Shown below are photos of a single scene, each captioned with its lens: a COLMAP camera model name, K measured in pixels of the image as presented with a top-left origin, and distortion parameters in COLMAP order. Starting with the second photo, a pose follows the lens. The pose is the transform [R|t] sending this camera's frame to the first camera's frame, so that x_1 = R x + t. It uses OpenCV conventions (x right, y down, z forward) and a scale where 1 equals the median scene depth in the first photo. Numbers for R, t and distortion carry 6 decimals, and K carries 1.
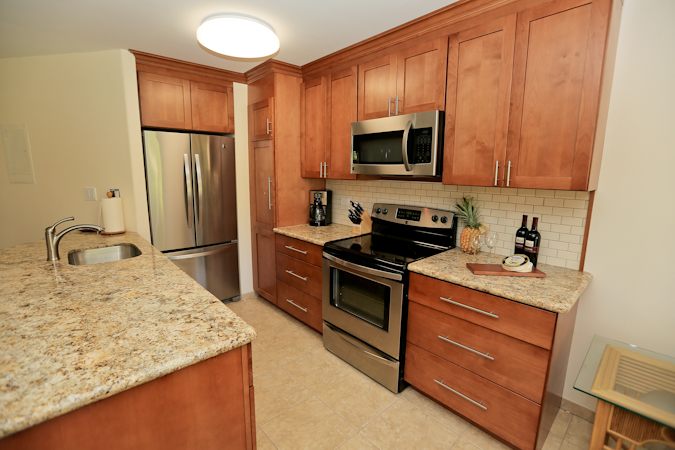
lens RADIAL K [[310.3, 0, 337.5], [0, 310.3, 225.0], [0, 0, 1]] dist [-0.002228, -0.000061]
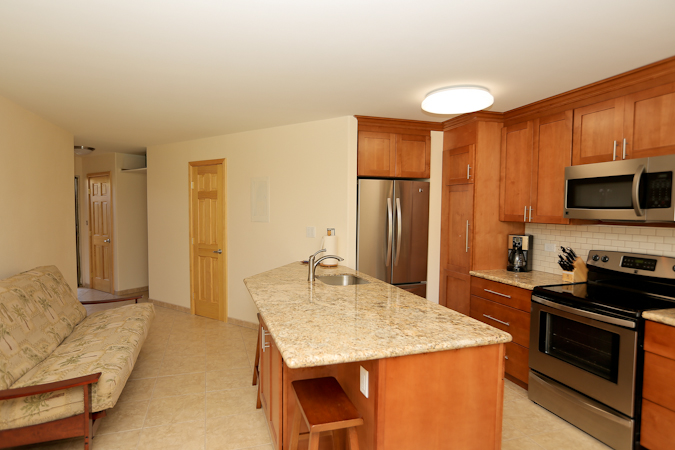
lens RADIAL K [[388.5, 0, 339.1], [0, 388.5, 232.4], [0, 0, 1]] dist [-0.021303, 0.042802]
pose [[0.920477, 0.024049, -0.390057, -0.124345], [-0.069758, 0.992186, -0.103446, 0.051692], [0.384521, 0.122429, 0.914961, -0.358624]]
